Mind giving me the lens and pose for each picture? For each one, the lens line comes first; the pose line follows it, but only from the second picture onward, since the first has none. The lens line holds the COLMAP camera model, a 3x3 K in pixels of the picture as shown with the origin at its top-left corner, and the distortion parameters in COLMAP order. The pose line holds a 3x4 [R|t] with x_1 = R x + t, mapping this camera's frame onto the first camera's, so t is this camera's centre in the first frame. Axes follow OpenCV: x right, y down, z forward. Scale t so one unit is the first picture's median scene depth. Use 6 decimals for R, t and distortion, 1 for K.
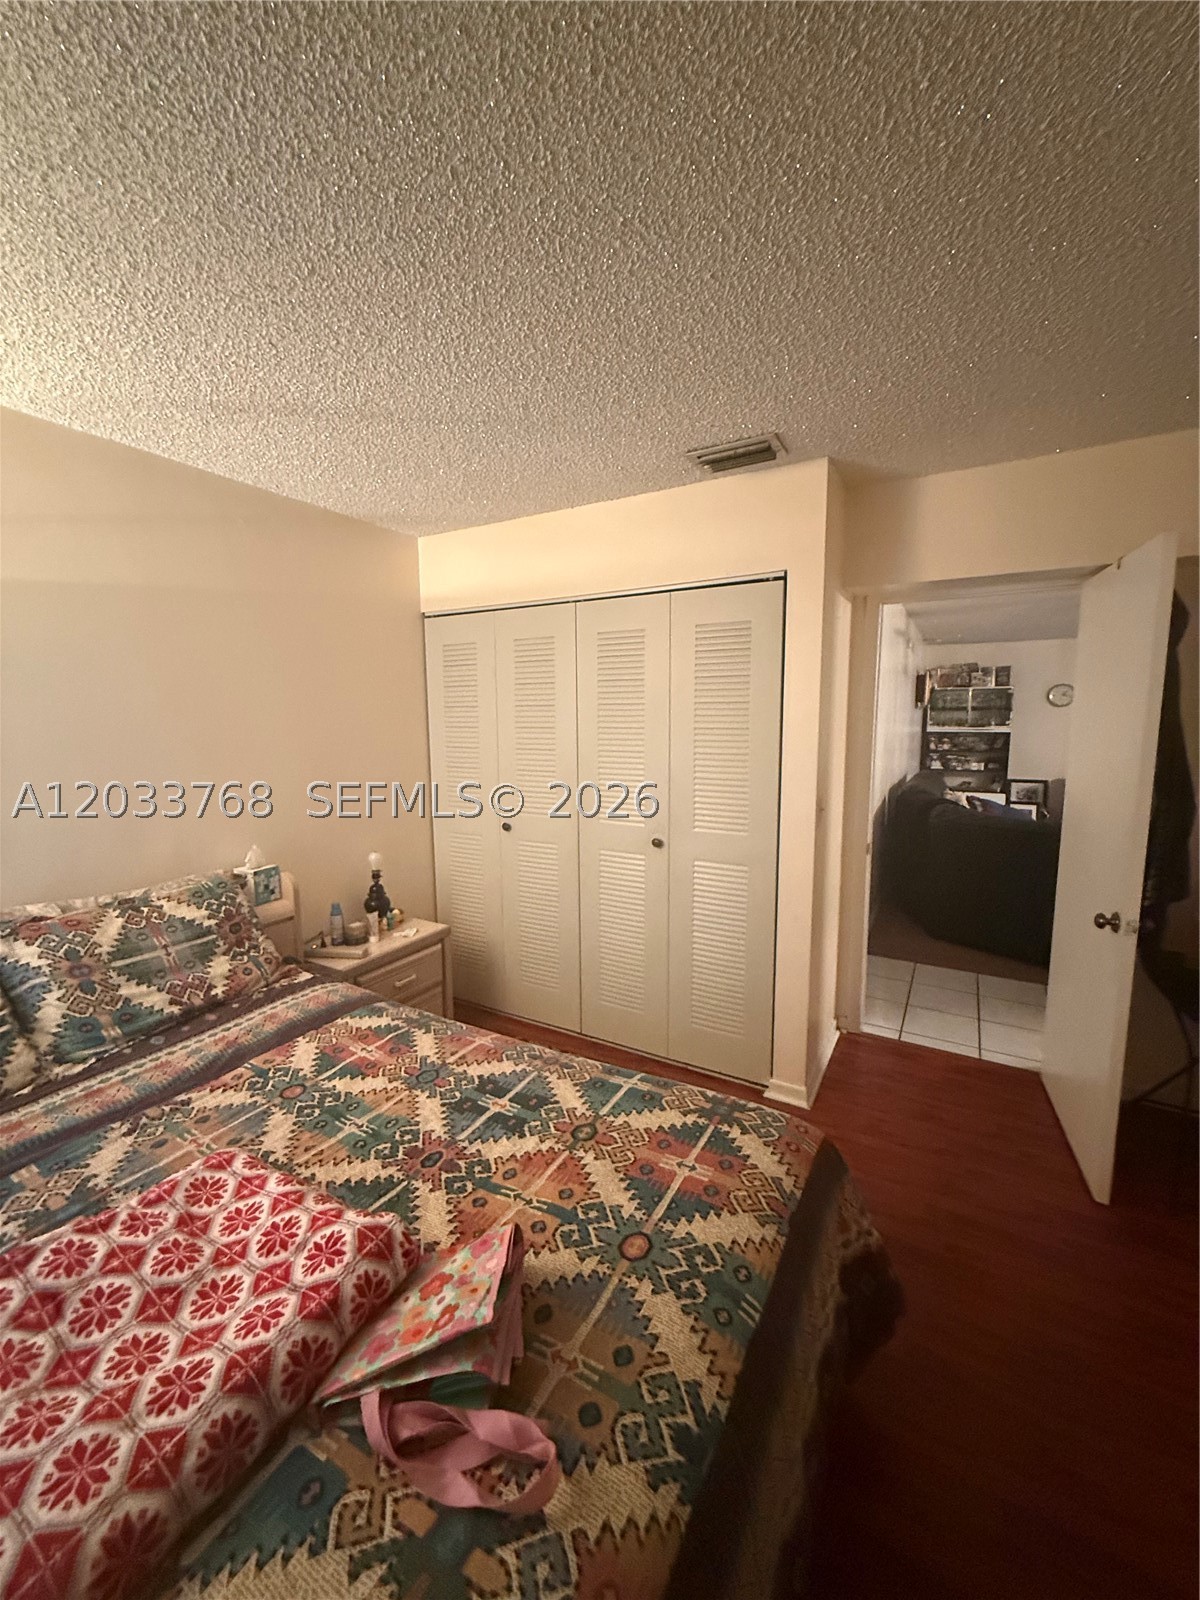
lens RADIAL K [[640.3, 0, 600.6], [0, 640.3, 795.2], [0, 0, 1]] dist [0.001064, 0.000033]
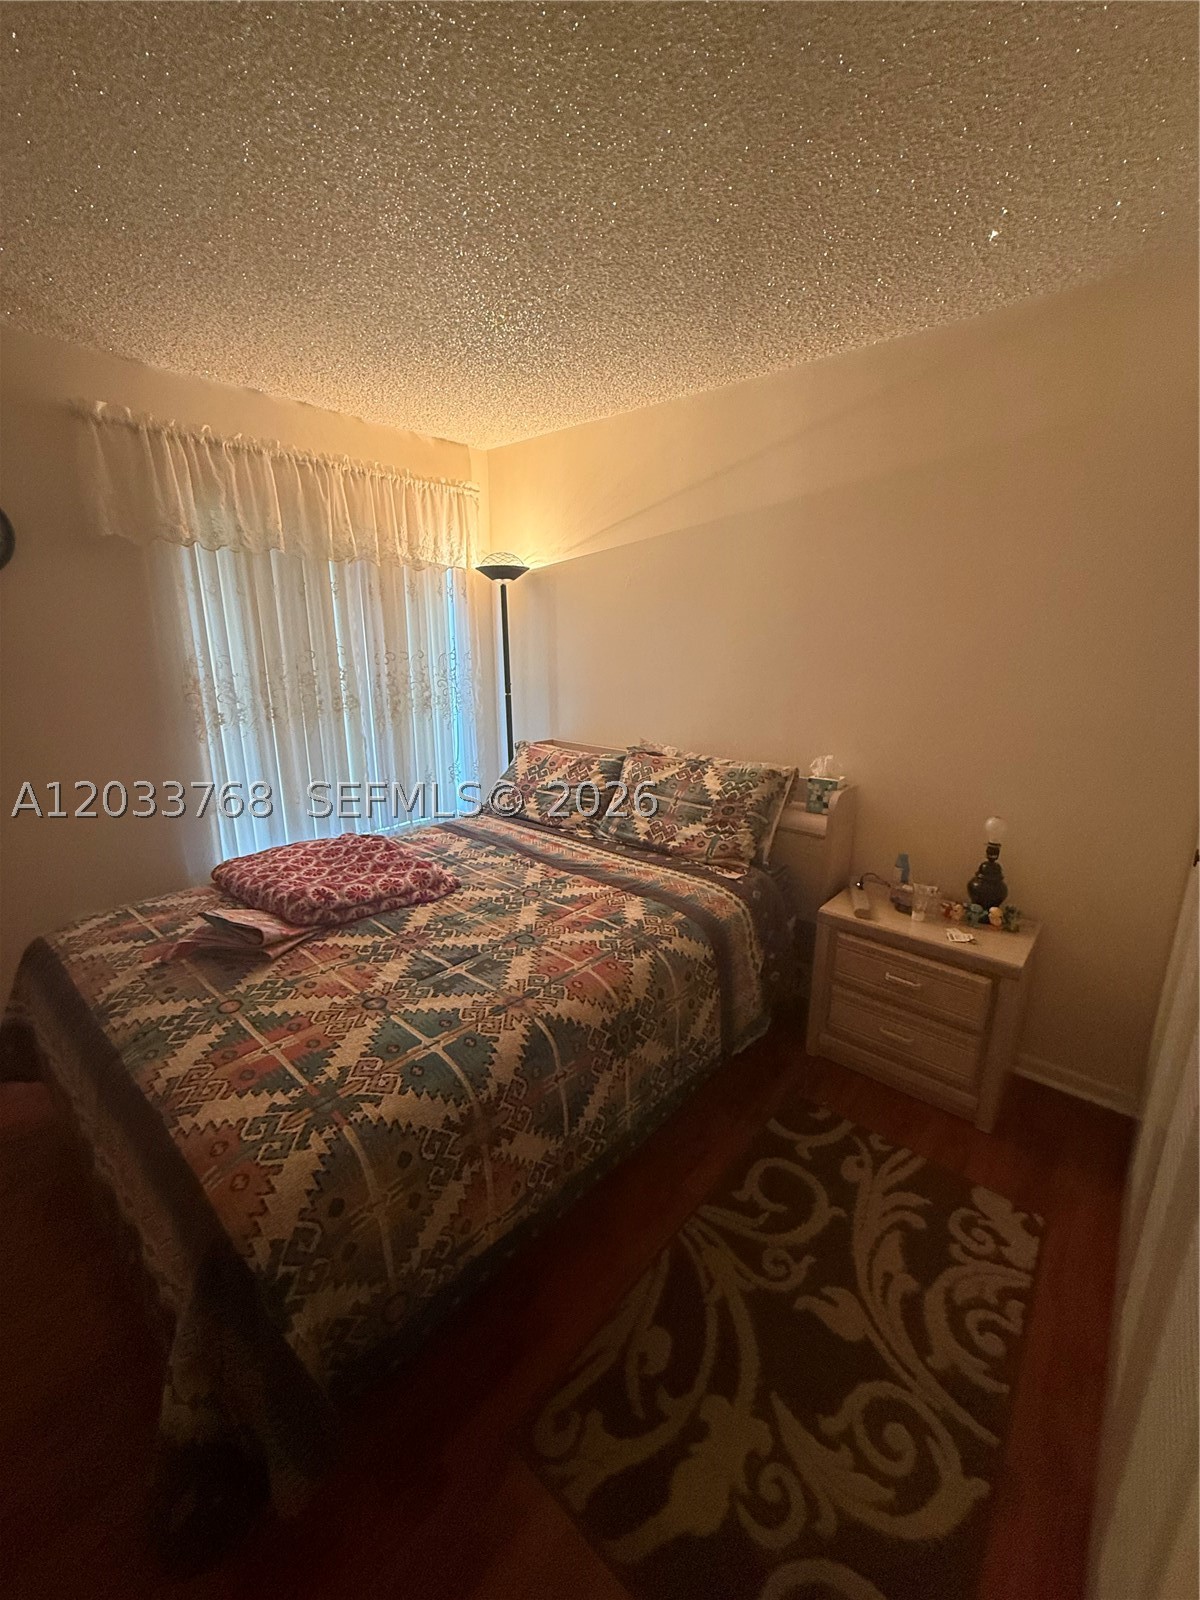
lens RADIAL K [[640.3, 0, 600.6], [0, 640.3, 795.2], [0, 0, 1]] dist [0.001064, 0.000033]
pose [[-0.198766, 0.247577, -0.948260, 0.718516], [-0.123210, 0.953577, 0.274791, -0.134959], [0.972271, 0.171454, -0.159035, 1.266355]]
